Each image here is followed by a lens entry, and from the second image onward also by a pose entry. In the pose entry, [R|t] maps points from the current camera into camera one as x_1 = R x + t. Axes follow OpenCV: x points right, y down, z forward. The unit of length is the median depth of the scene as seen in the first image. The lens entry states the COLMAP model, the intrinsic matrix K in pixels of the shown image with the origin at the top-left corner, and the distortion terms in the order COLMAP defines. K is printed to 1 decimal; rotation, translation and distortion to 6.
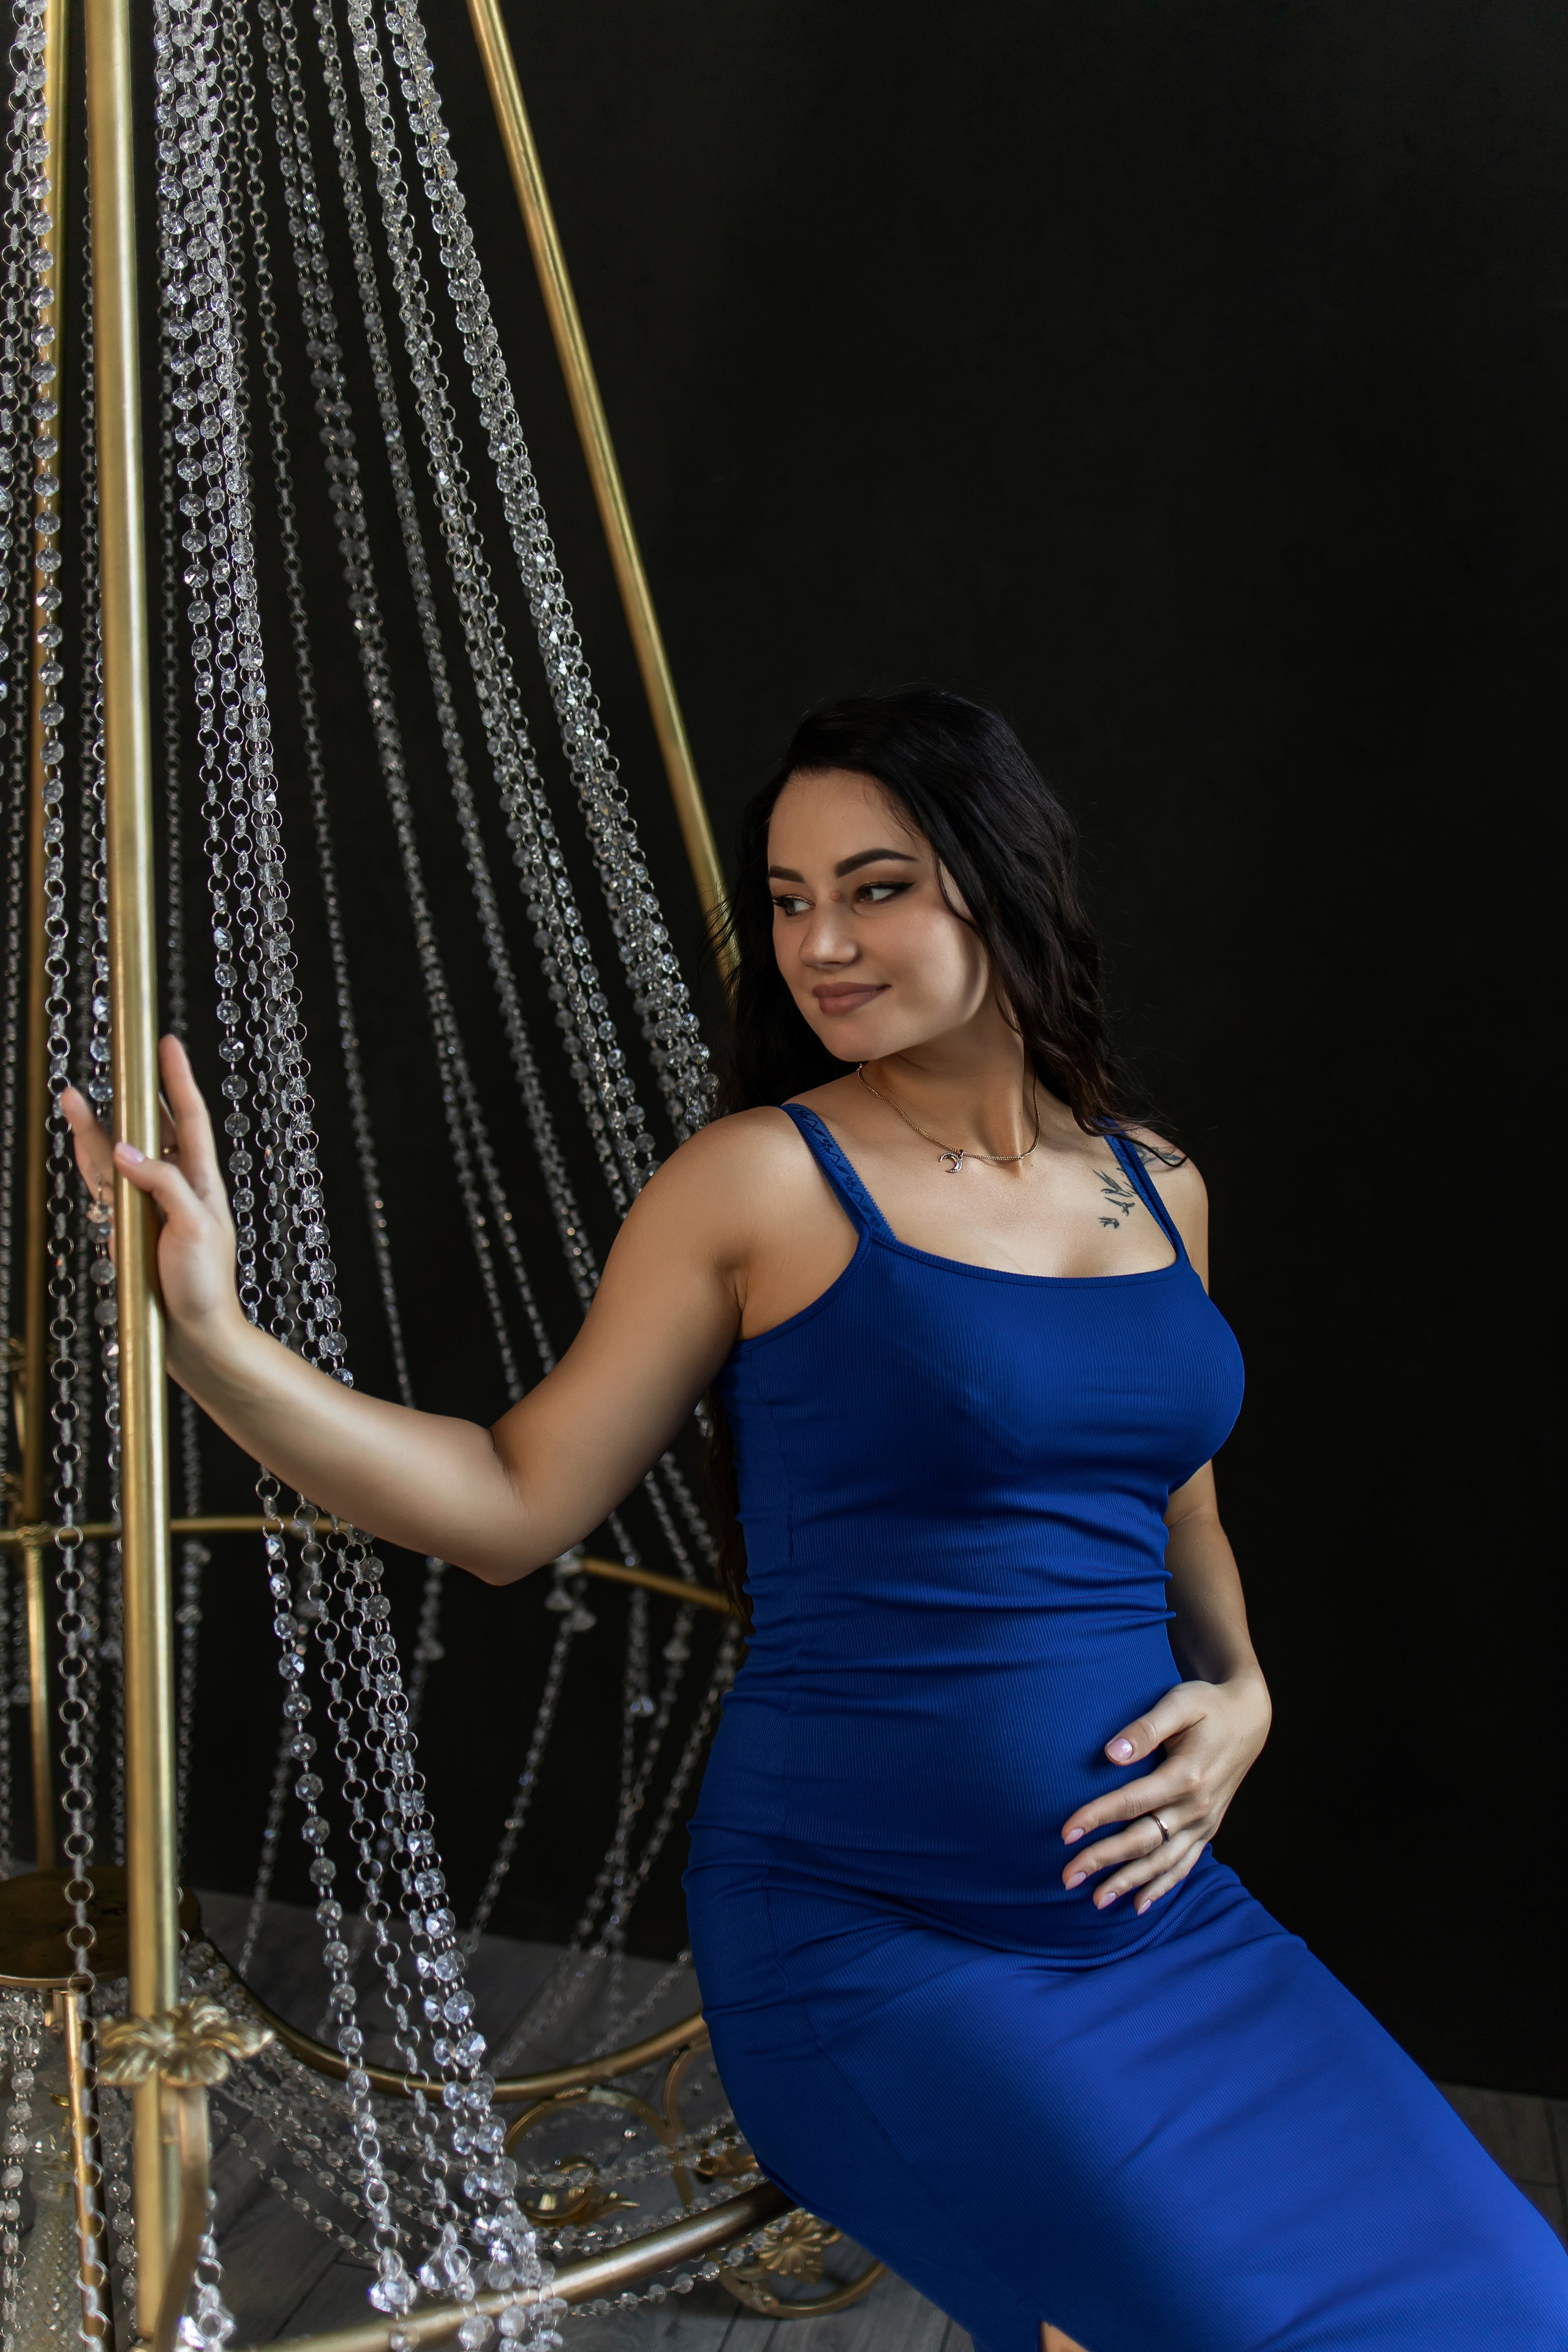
lens RADIAL K [[2327.6, 0, 784.0], [0, 2327.6, 1176.0], [0, 0, 1]] dist [0.005112, -0.007030]
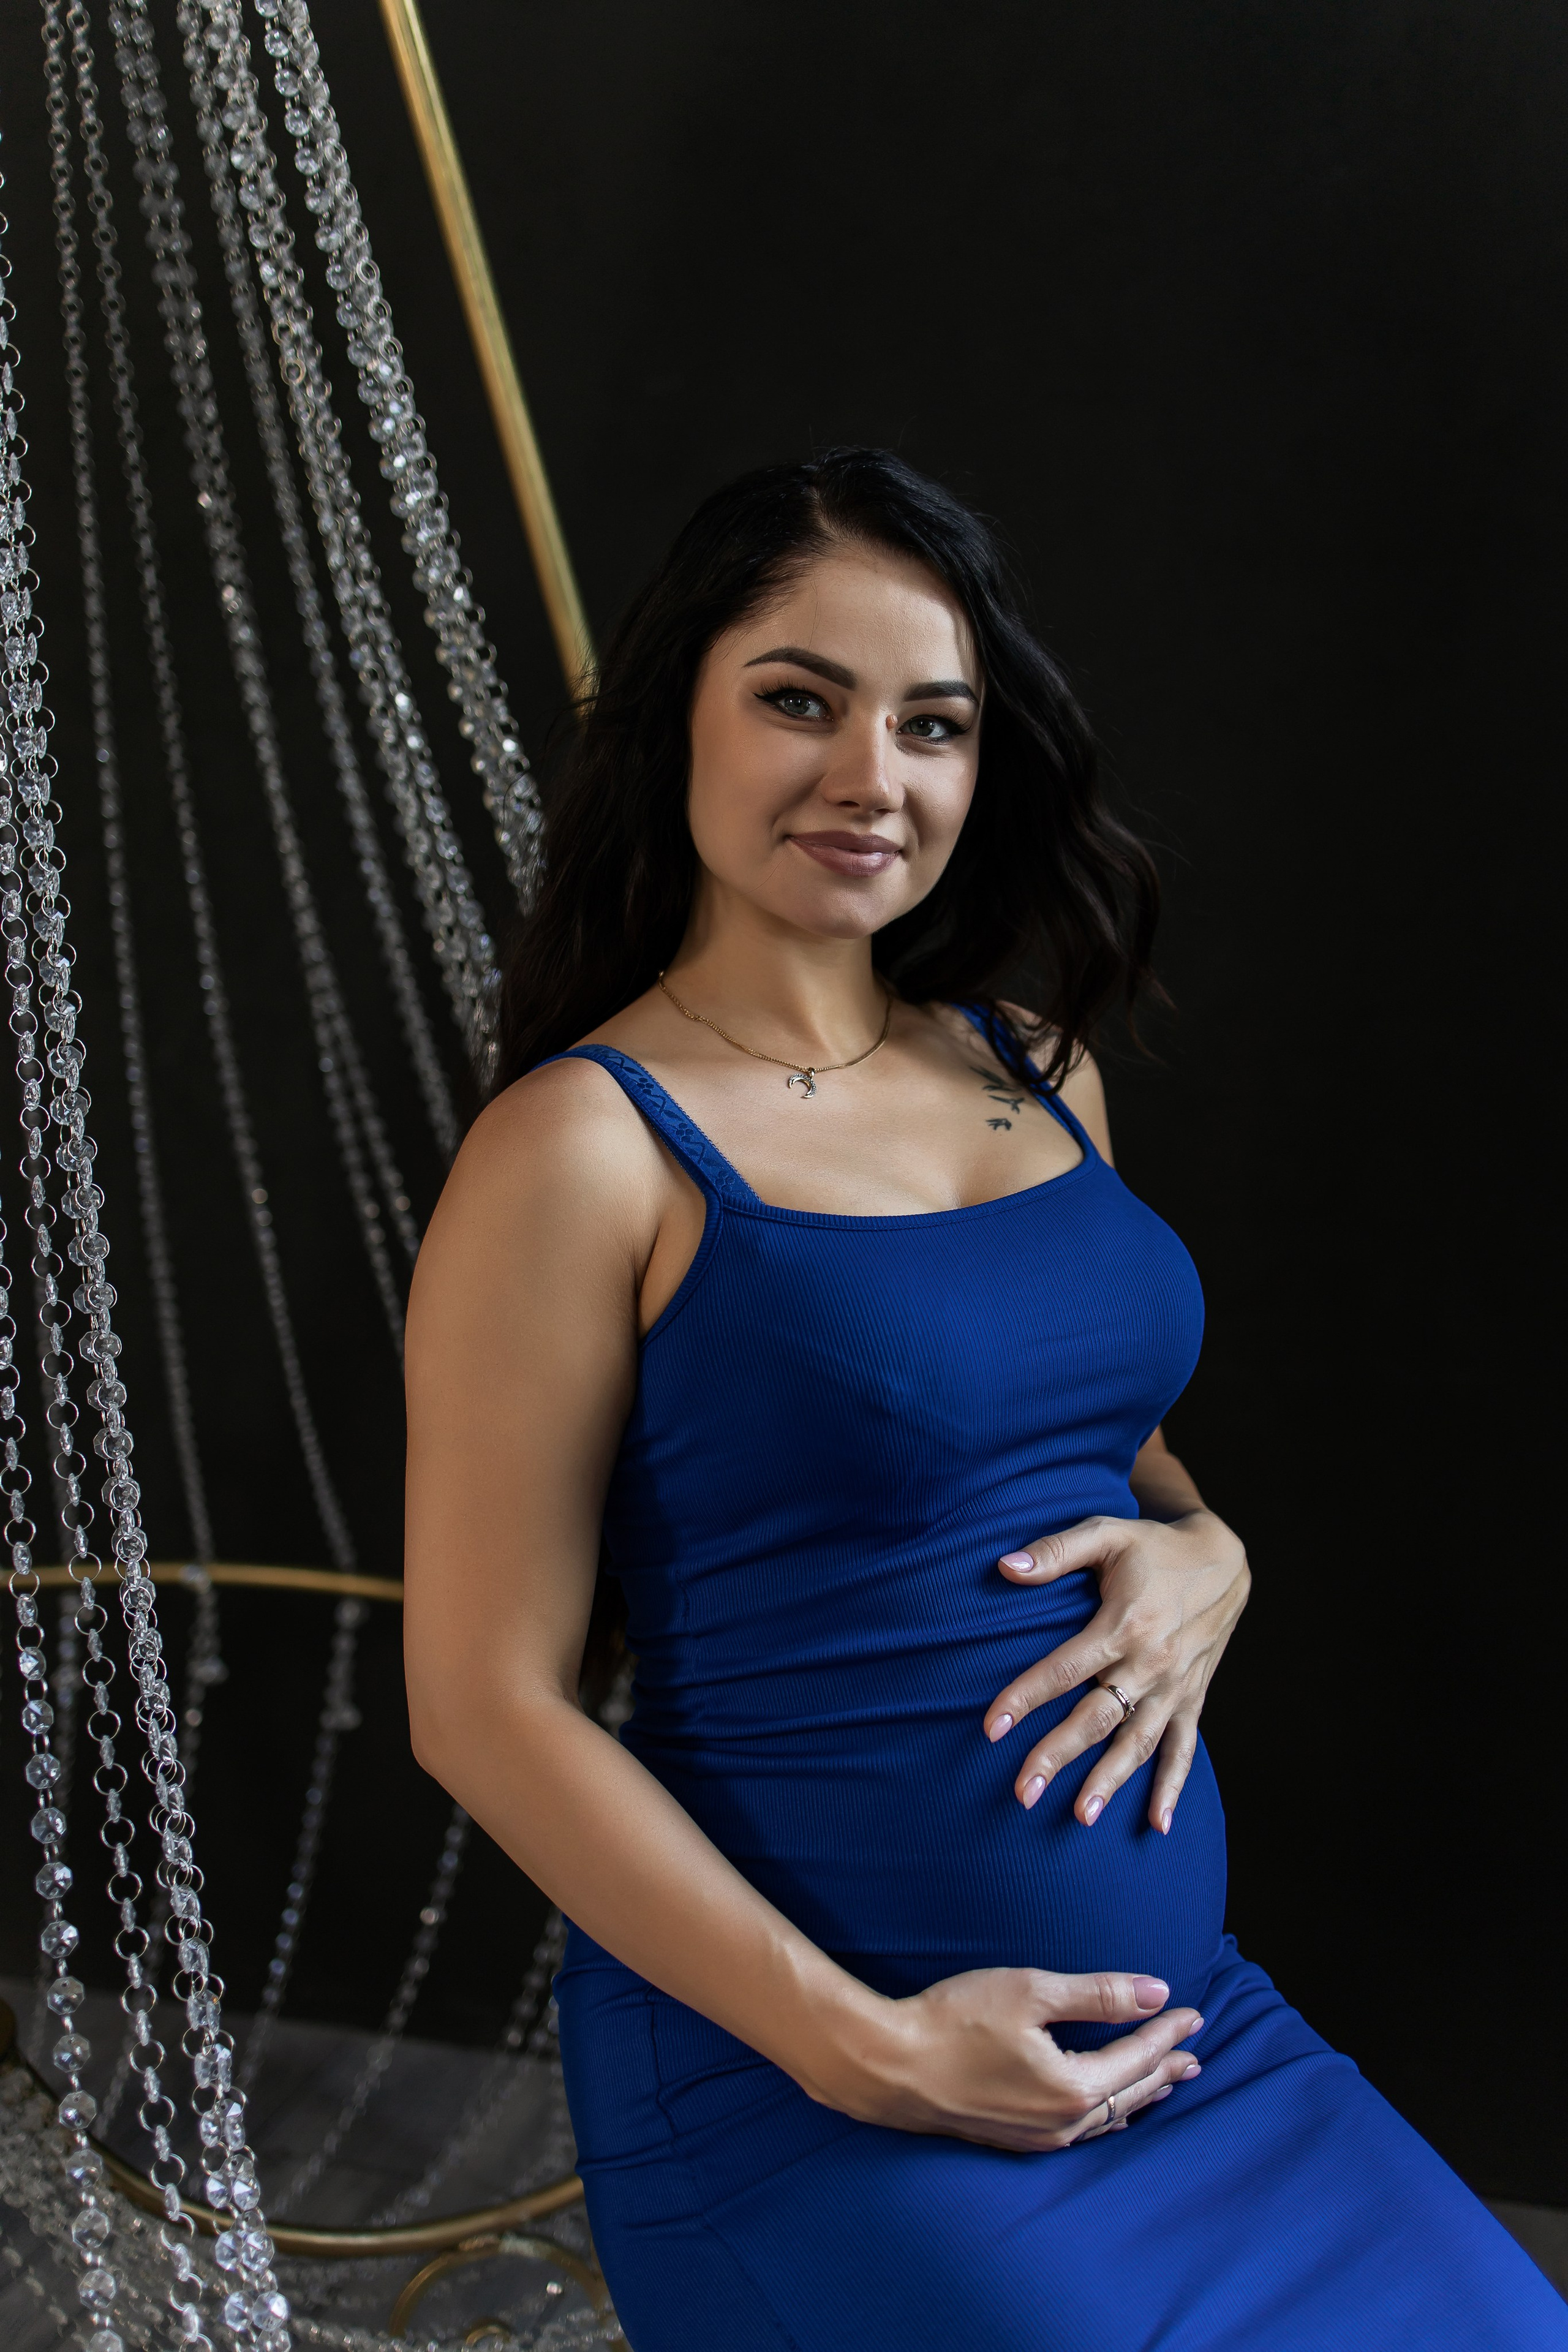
lens RADIAL K [[2333.5, 0, 744.5], [0, 2333.5, 1157.7], [0, 0, 1]] dist [0.002797, 0.033327]
pose [[0.999663, -0.012571, -0.022703, 0.031805], [0.011710, 0.999221, -0.037697, 0.039354], [0.023159, 0.037419, 0.999031, 0.160873]]
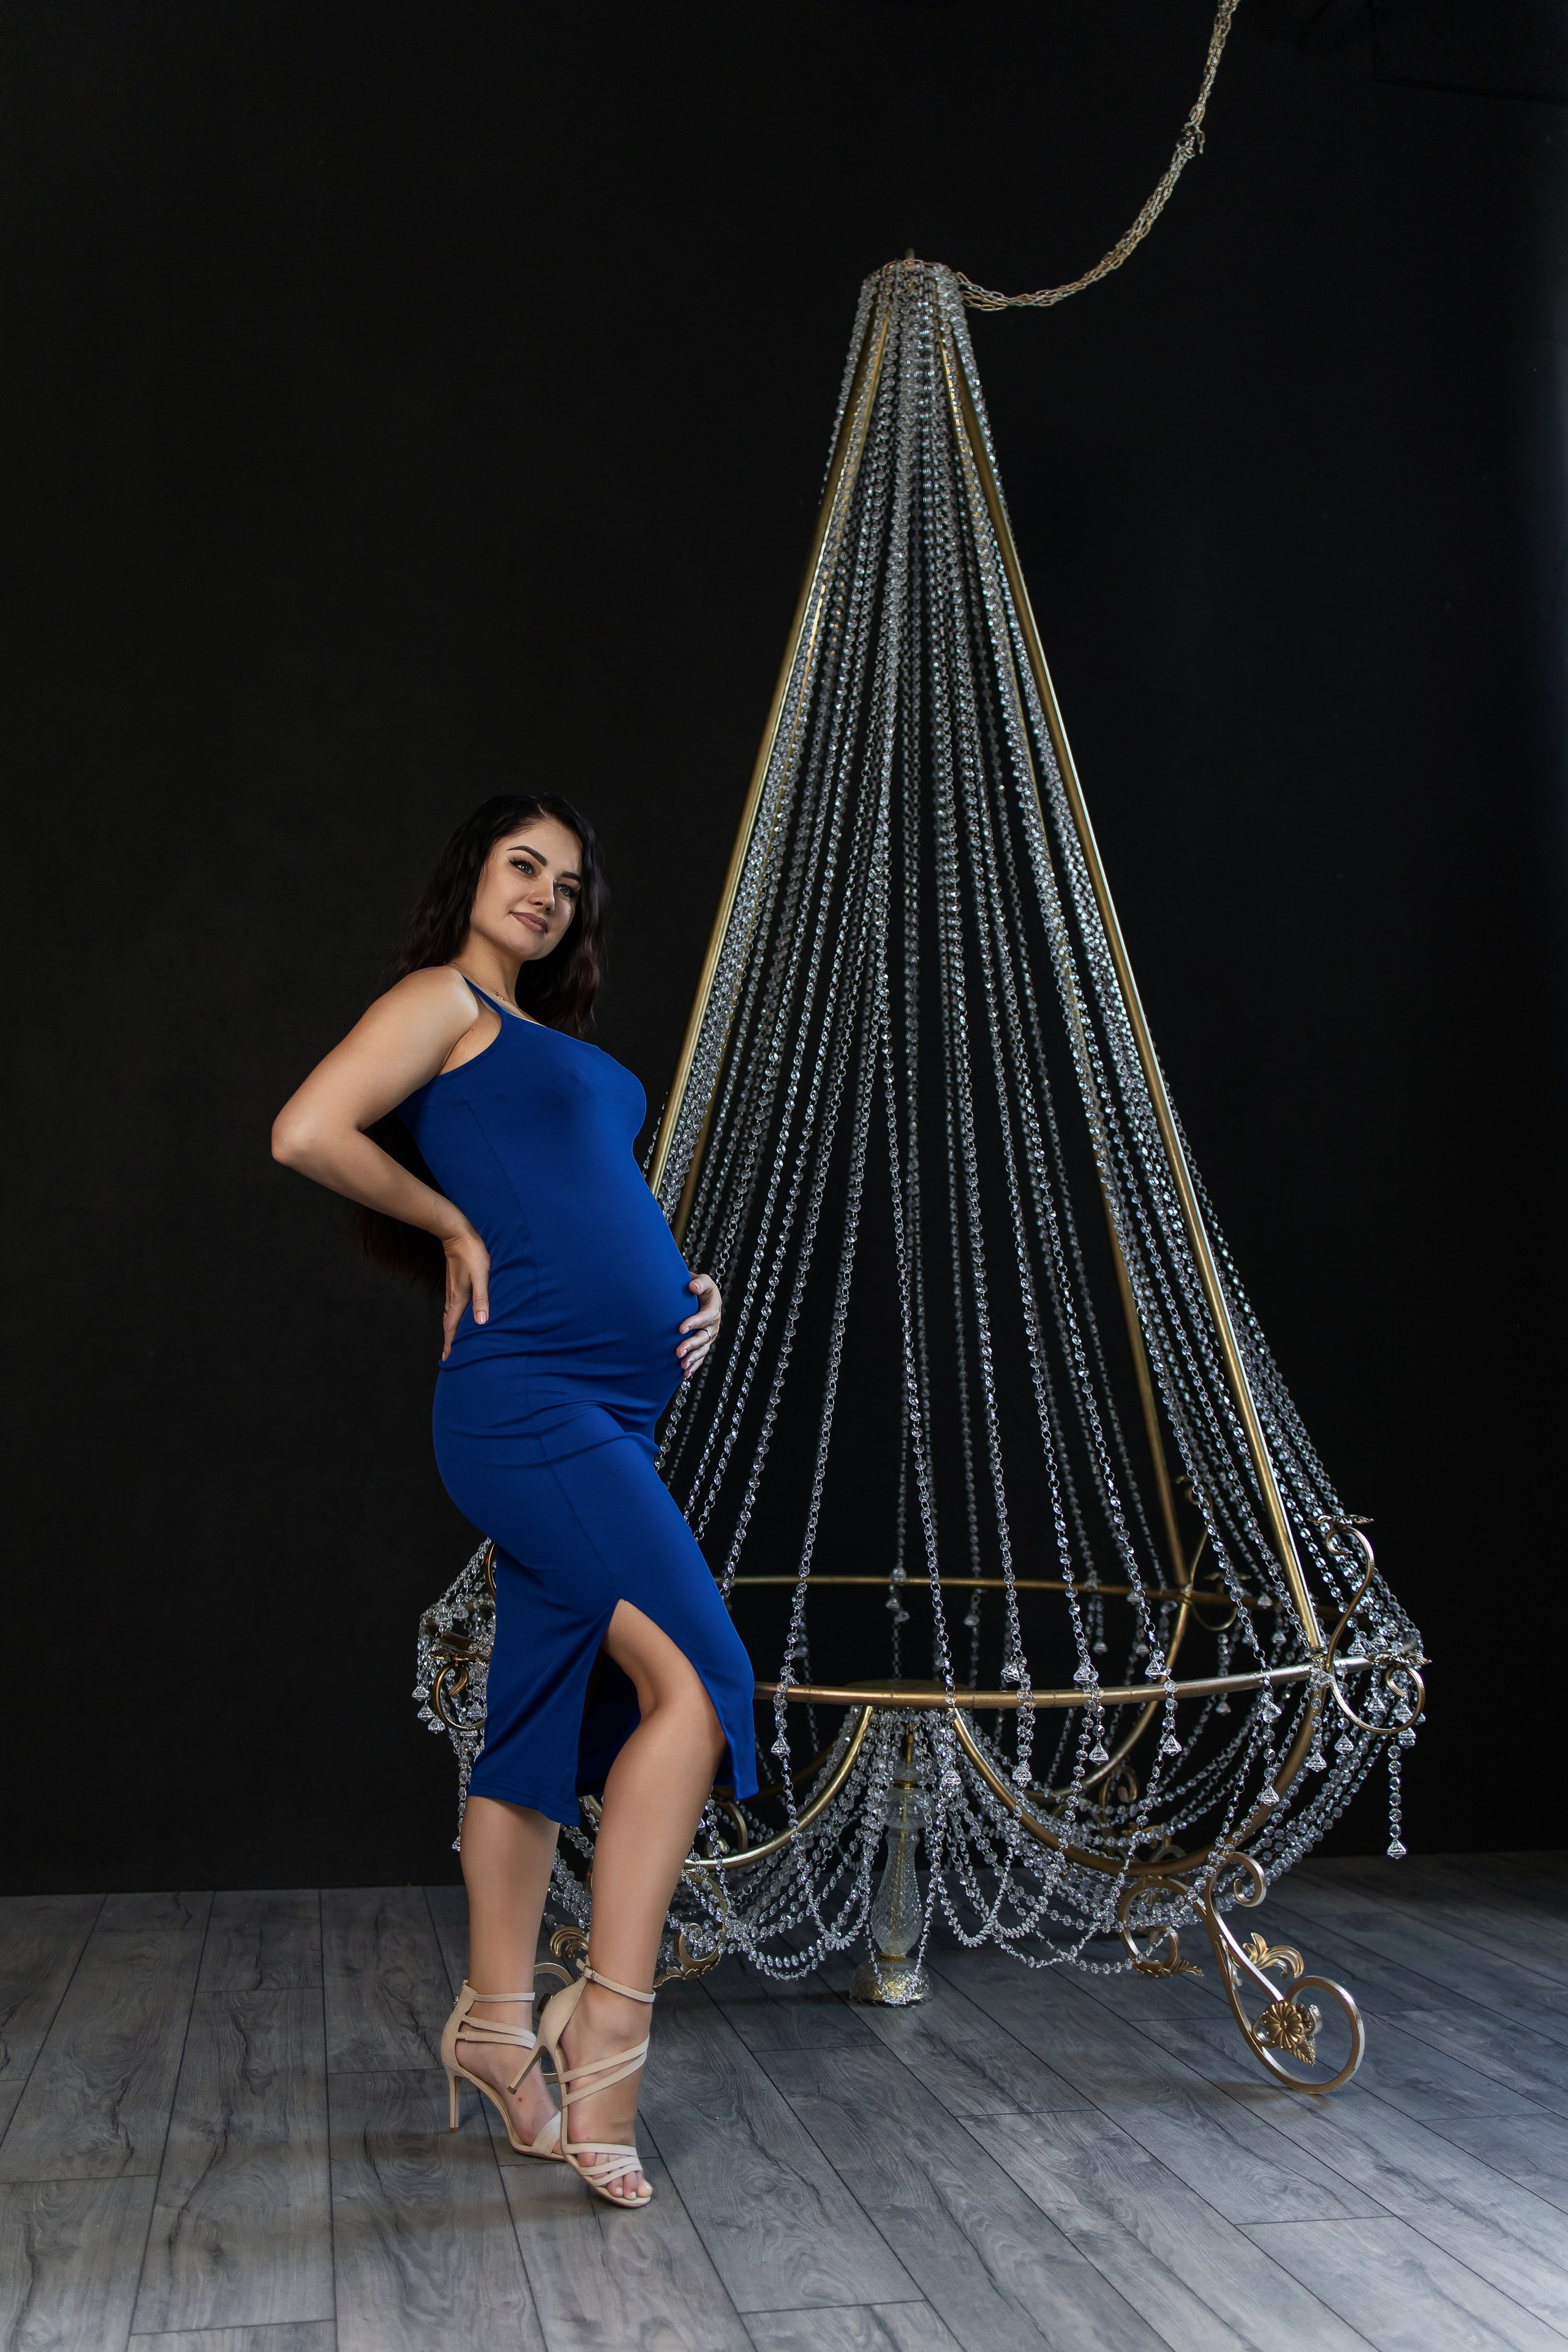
lens RADIAL K [[2343.8, 0, 774.4], [0, 2343.8, 1142.3], [0, 0, 1]] dist [-0.002489, 0.009526]
pose [[0.900743, 0.016546, 0.434037, -1.197806], [0.083124, 0.974238, -0.209643, 0.263670], [-0.426324, 0.224914, 0.876163, -0.716726]]
